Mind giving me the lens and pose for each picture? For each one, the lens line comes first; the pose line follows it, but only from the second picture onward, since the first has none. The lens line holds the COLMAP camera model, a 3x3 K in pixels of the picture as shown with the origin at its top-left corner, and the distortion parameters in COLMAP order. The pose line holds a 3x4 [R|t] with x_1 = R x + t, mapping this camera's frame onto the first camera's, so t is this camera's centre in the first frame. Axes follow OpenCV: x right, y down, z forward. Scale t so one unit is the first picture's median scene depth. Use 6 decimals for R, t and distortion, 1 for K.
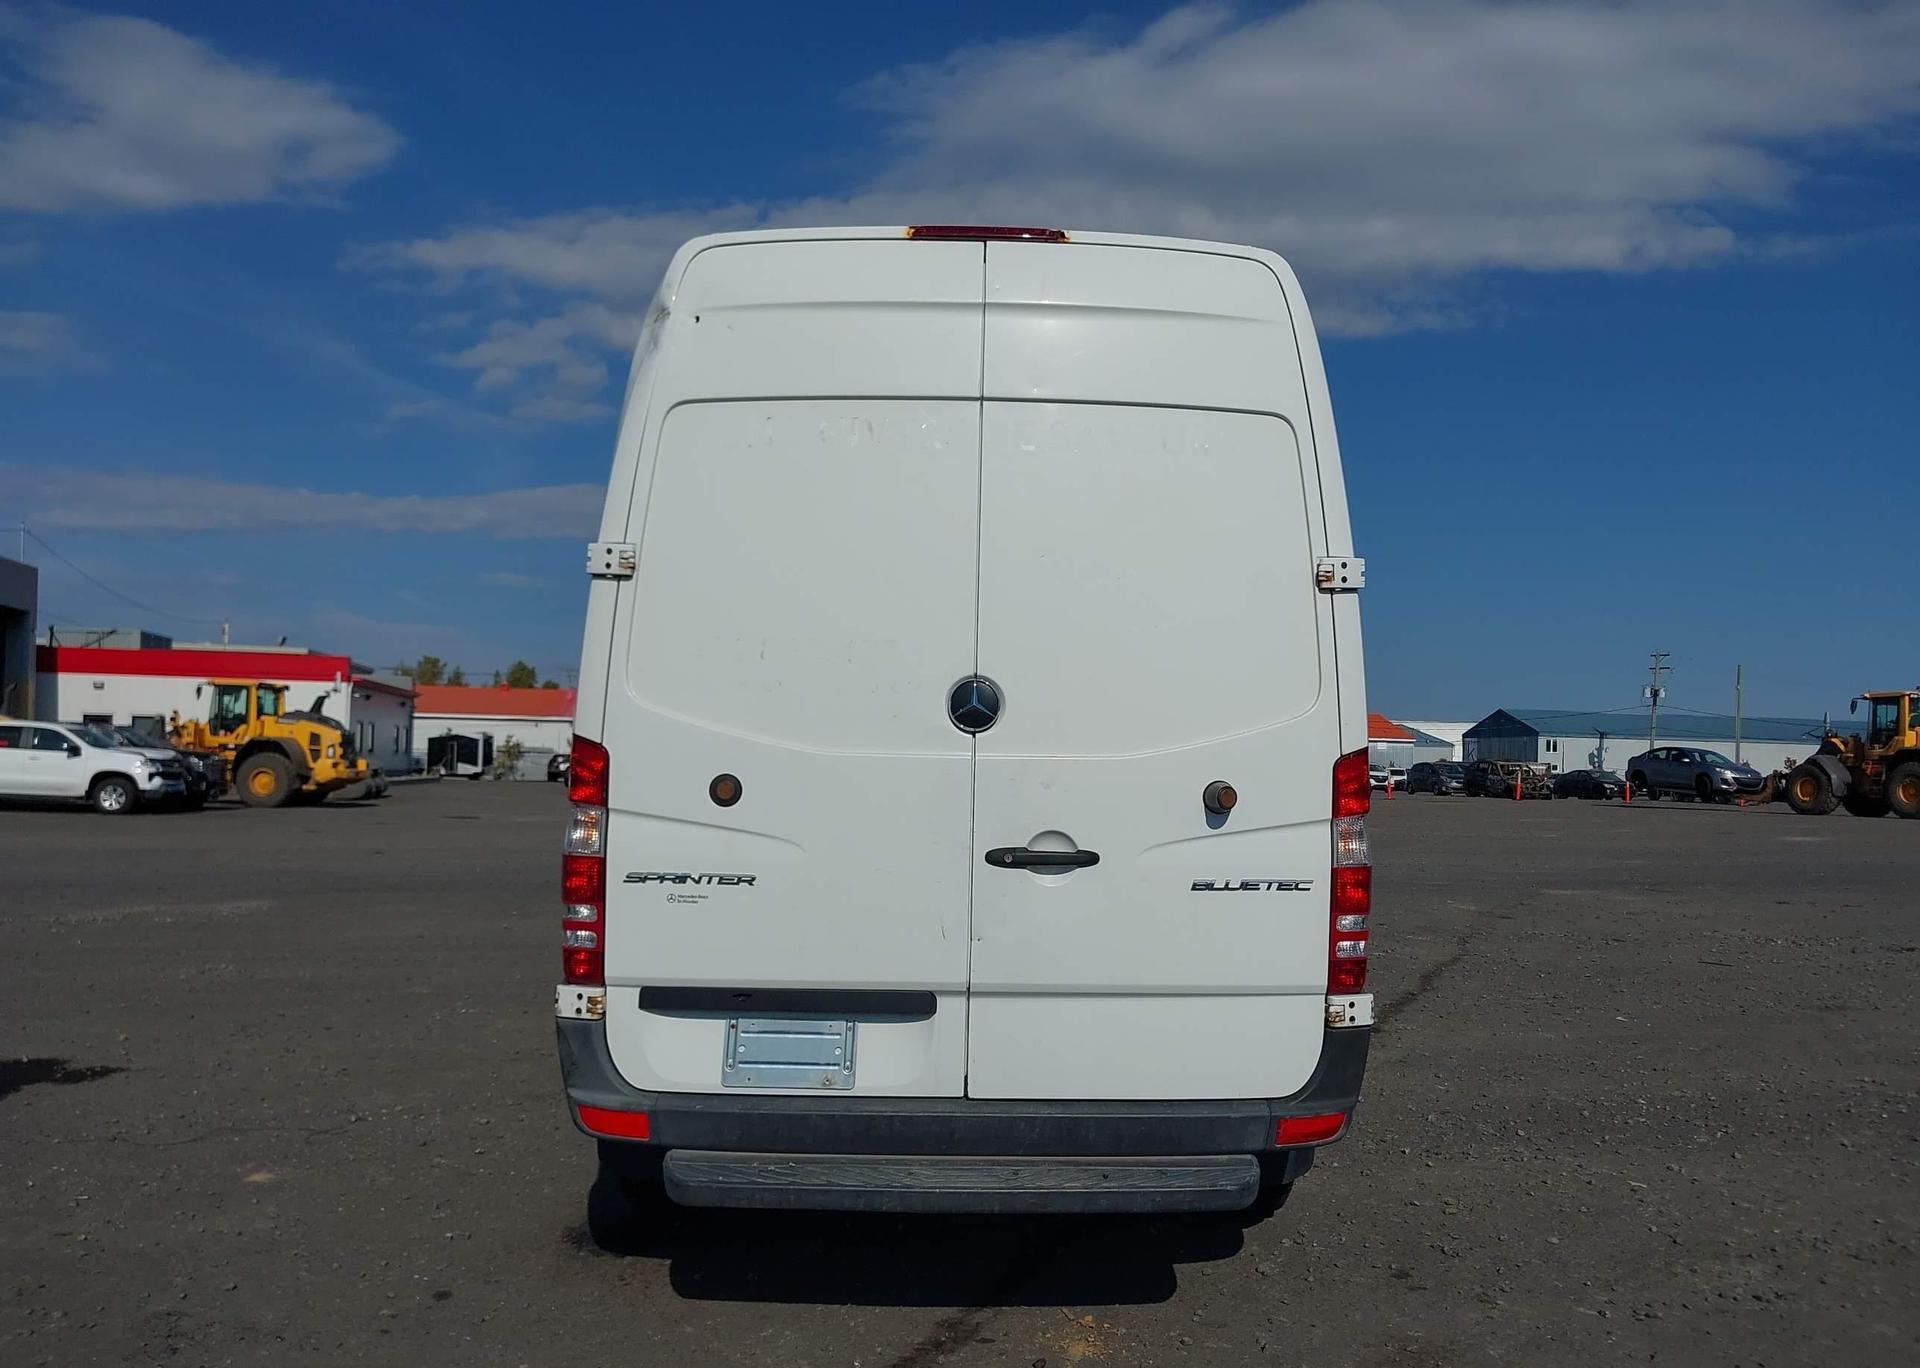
lens RADIAL K [[1509.6, 0, 971.2], [0, 1509.6, 687.6], [0, 0, 1]] dist [0.049900, -0.053810]
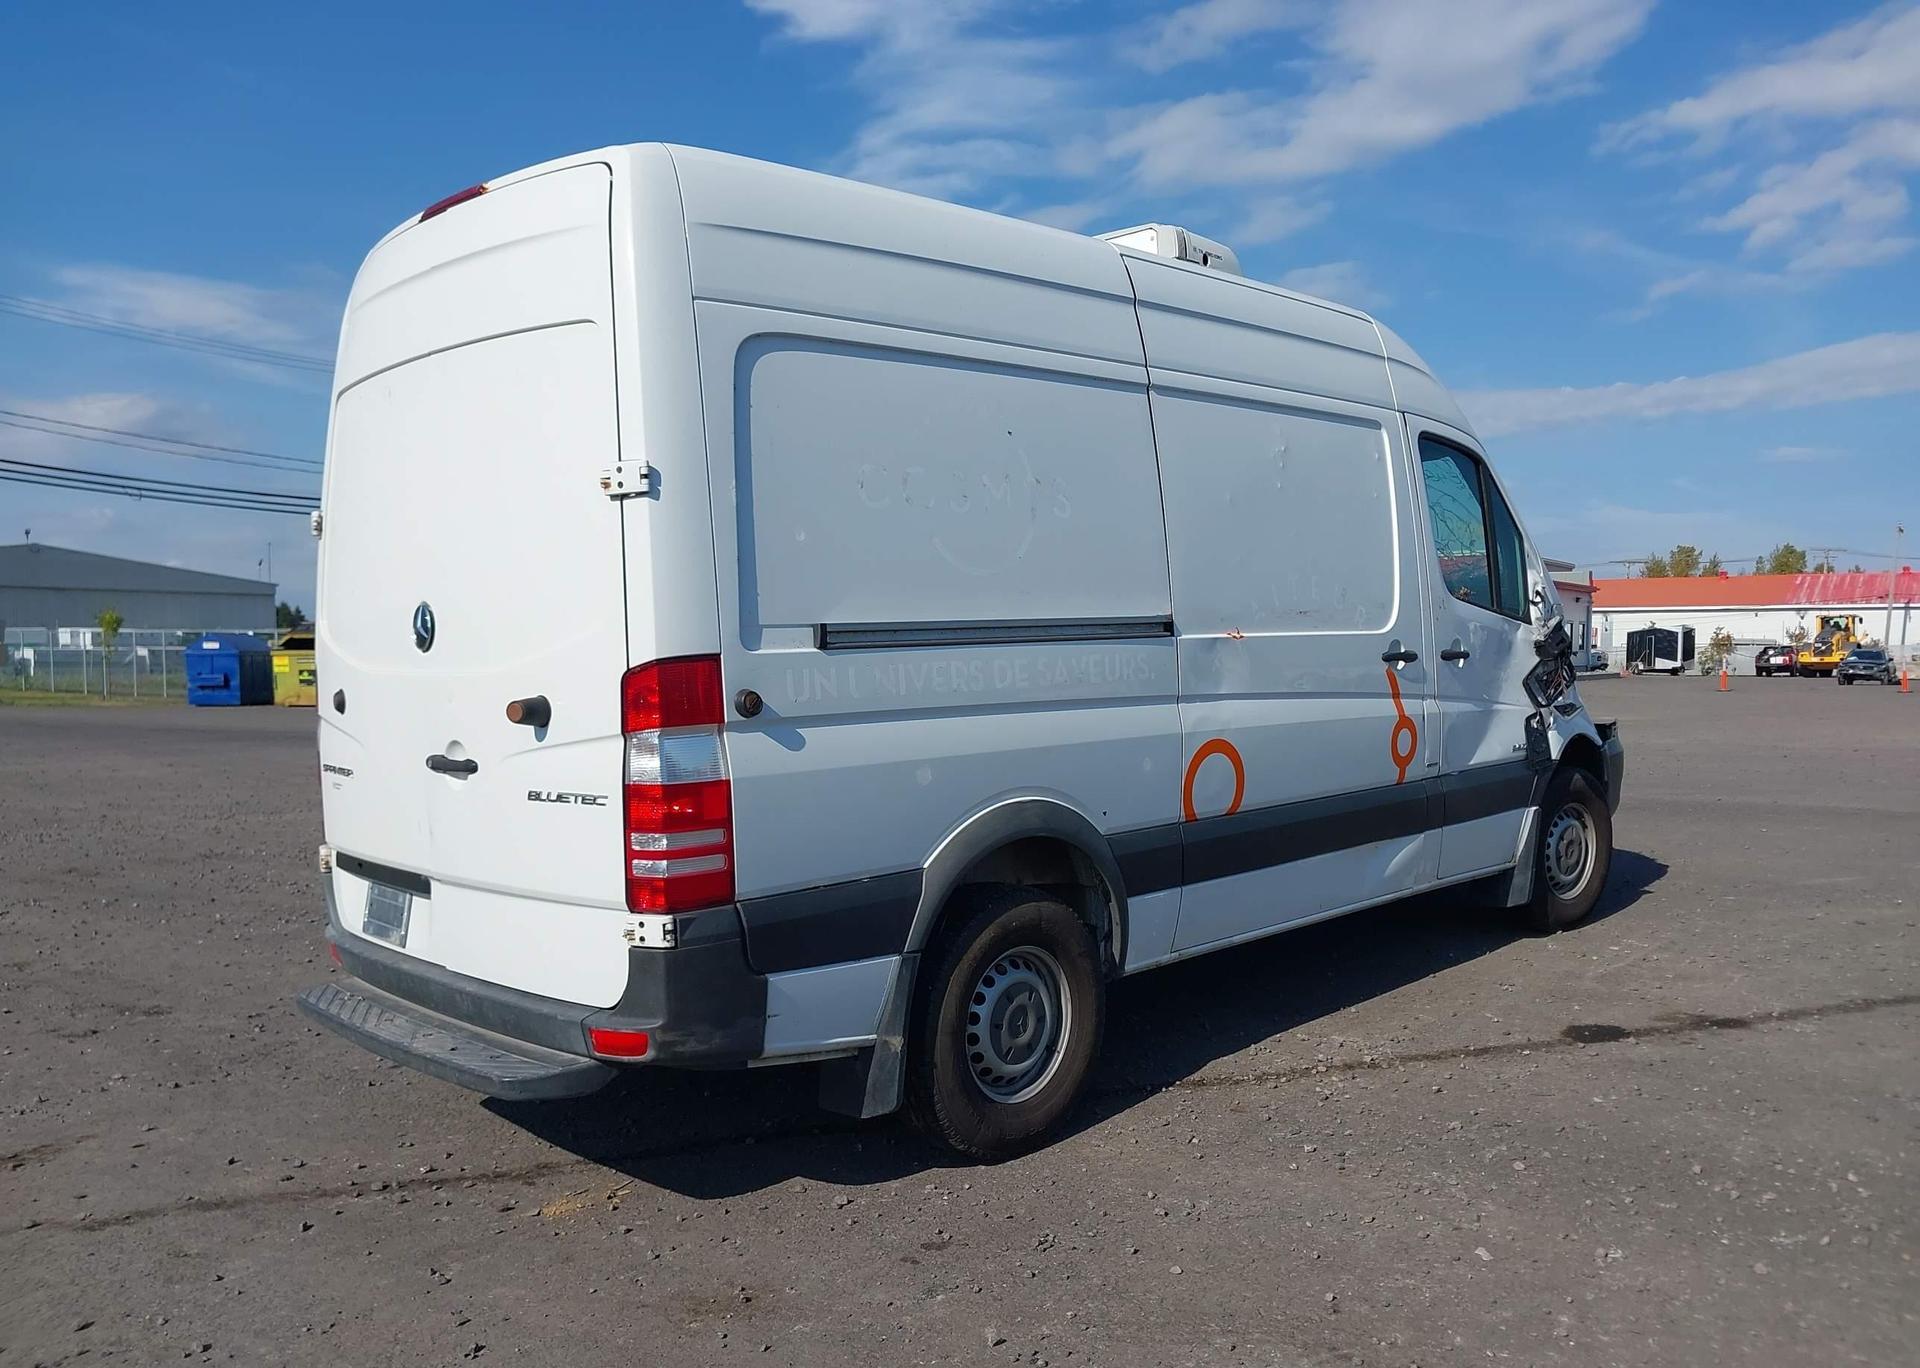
lens RADIAL K [[1509.6, 0, 978.9], [0, 1509.6, 702.6], [0, 0, 1]] dist [0.049900, -0.053810]
pose [[0.698374, 0.005711, -0.715710, 0.060516], [0.050698, 0.997062, 0.057426, 0.001195], [0.713935, -0.076390, 0.696033, 0.026873]]
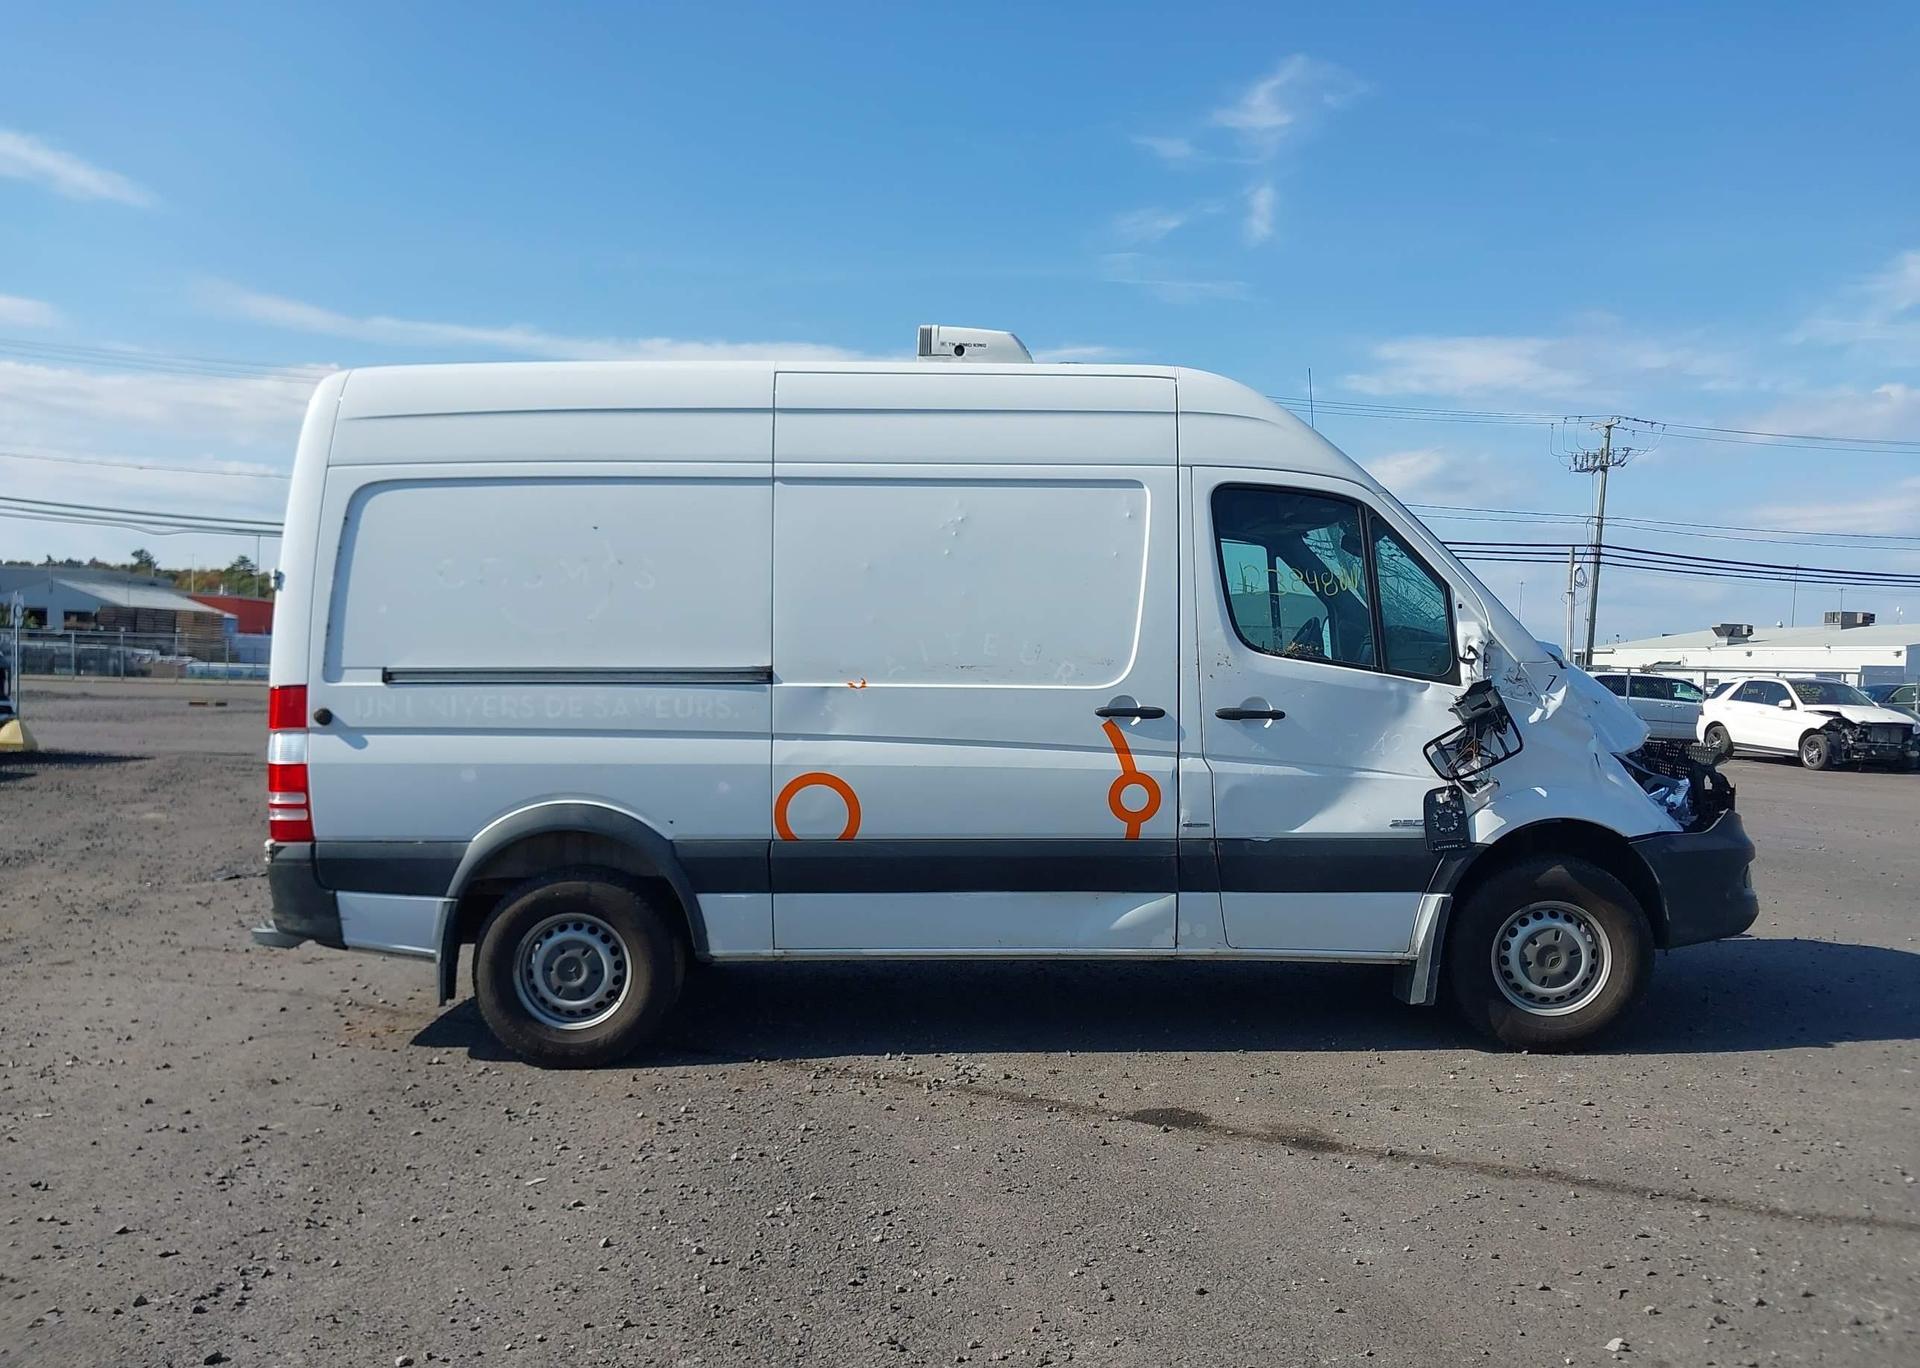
lens RADIAL K [[1509.6, 0, 976.5], [0, 1509.6, 673.7], [0, 0, 1]] dist [0.049900, -0.053810]
pose [[-0.014320, -0.016112, -0.999768, 0.102983], [0.024052, 0.999575, -0.016453, 0.003858], [0.999608, -0.024282, -0.013927, 0.098640]]
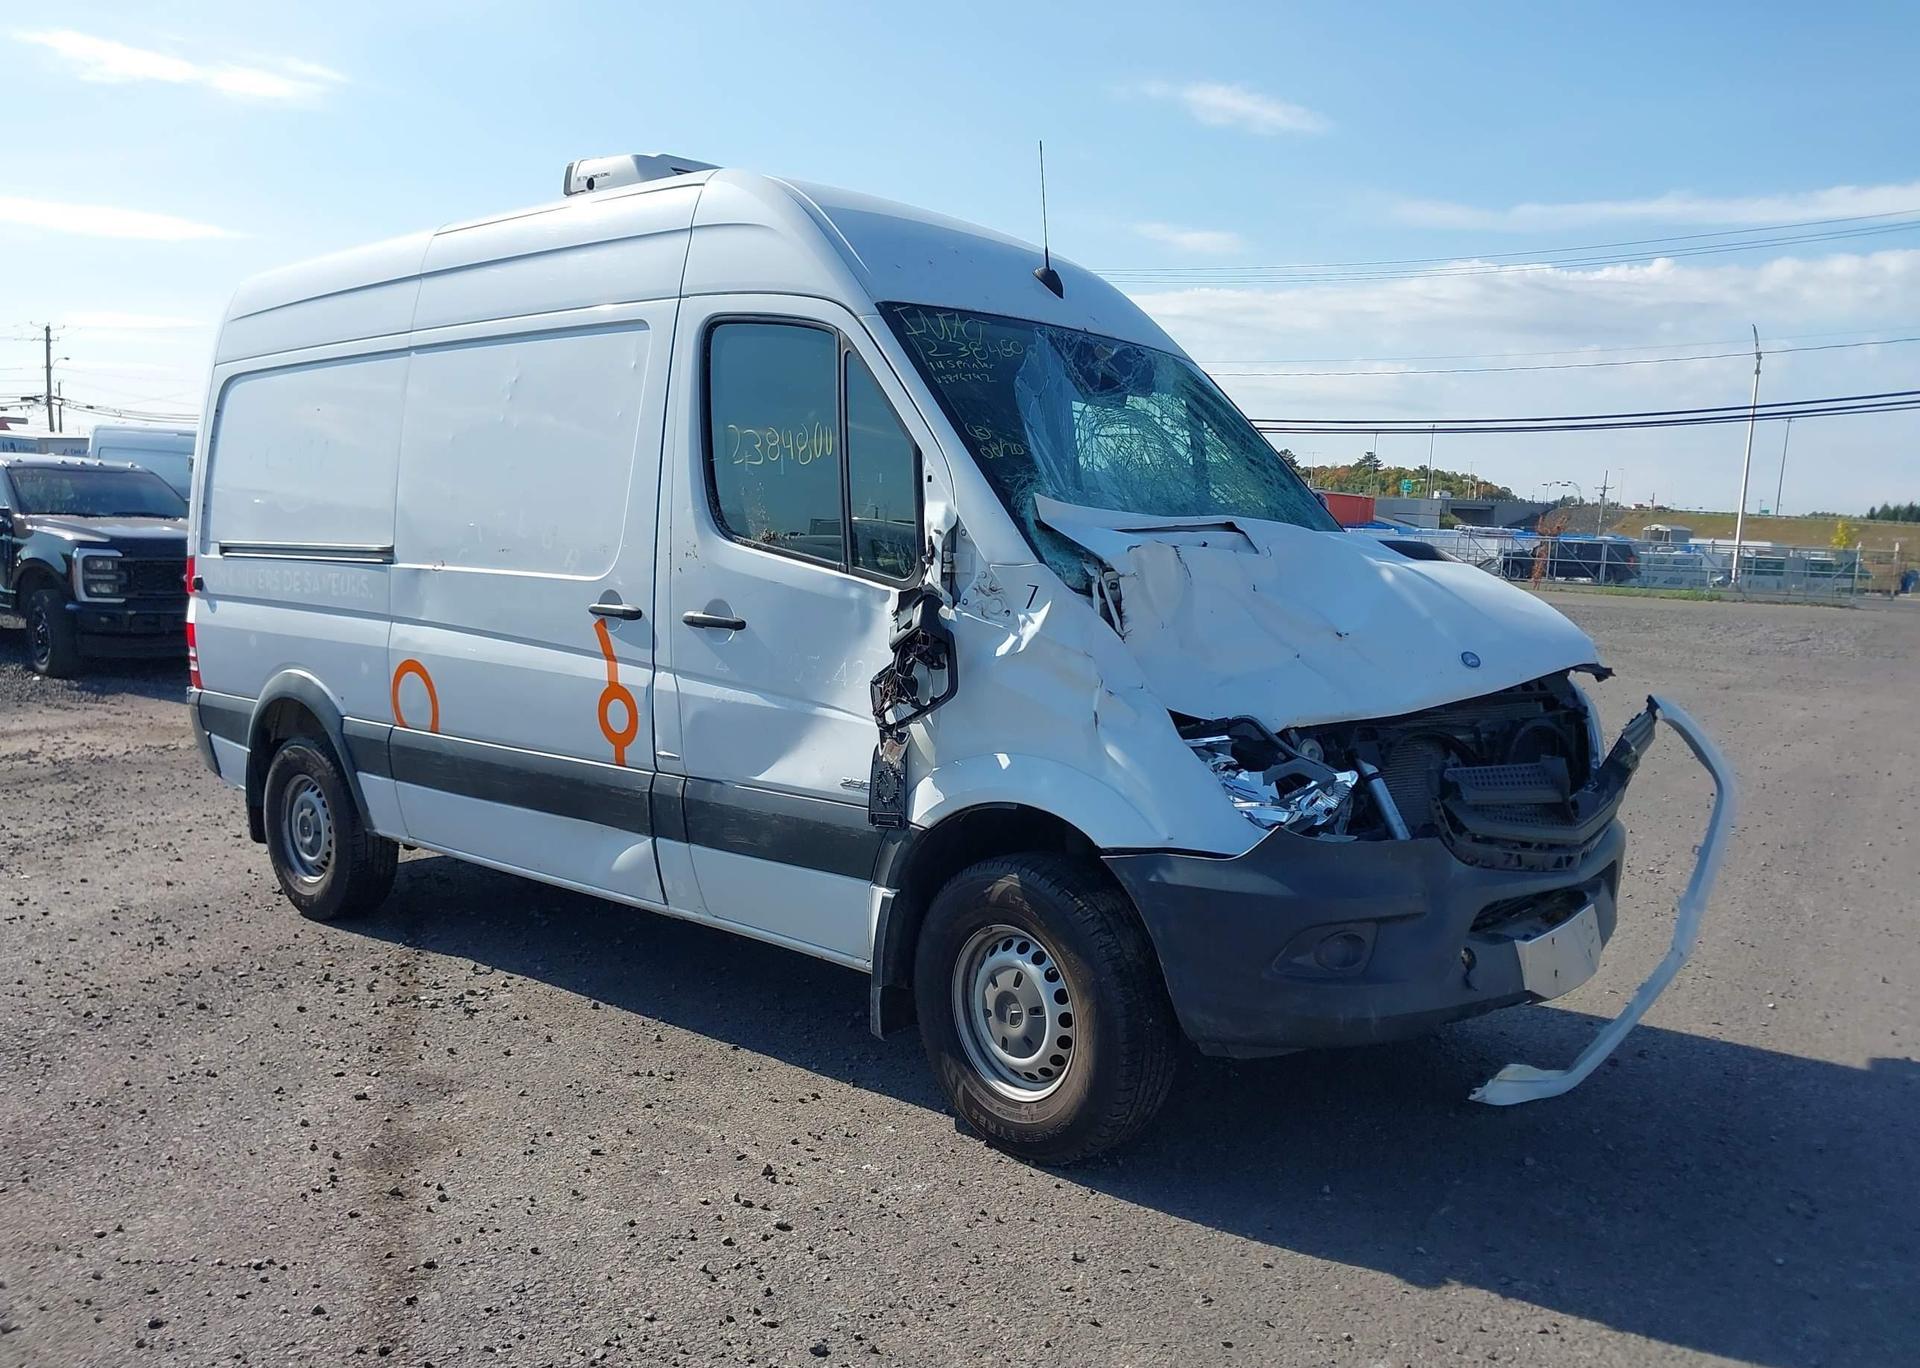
lens RADIAL K [[1509.6, 0, 1026.9], [0, 1509.6, 696.6], [0, 0, 1]] dist [0.049900, -0.053810]
pose [[-0.649803, 0.038156, -0.759144, 0.056811], [-0.019513, 0.997573, 0.066842, 0.003706], [0.759852, 0.058247, -0.647482, 0.168707]]
